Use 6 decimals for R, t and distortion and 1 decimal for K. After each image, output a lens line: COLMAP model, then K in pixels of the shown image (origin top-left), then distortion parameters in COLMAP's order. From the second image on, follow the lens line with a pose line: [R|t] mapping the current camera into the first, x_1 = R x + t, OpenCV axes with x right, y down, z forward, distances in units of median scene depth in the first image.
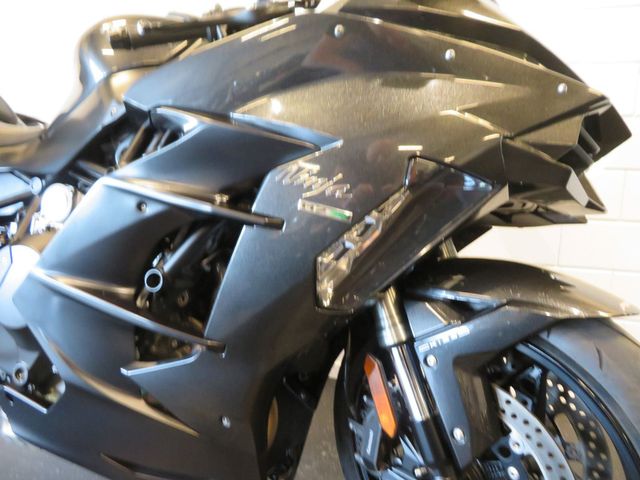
lens RADIAL K [[461.0, 0, 320.0], [0, 461.0, 240.0], [0, 0, 1]] dist [-0.006119, 0.004779]
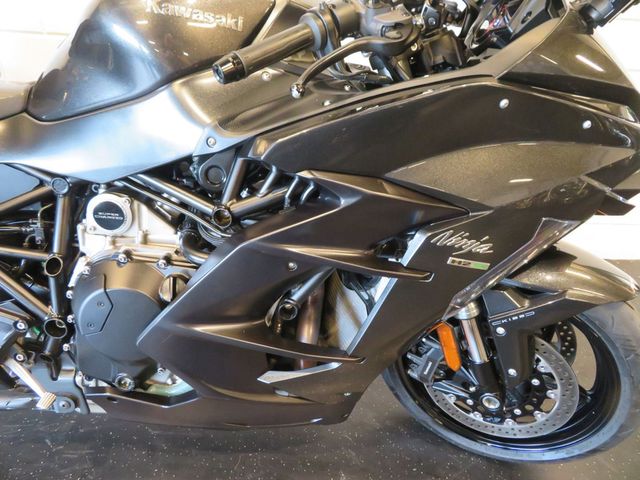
lens RADIAL K [[459.7, 0, 318.3], [0, 459.7, 238.5], [0, 0, 1]] dist [-0.005447, 0.001201]
pose [[0.945336, -0.145302, 0.291937, -0.605956], [0.004473, 0.900937, 0.433926, -0.556449], [-0.326067, -0.408900, 0.852338, 0.126172]]
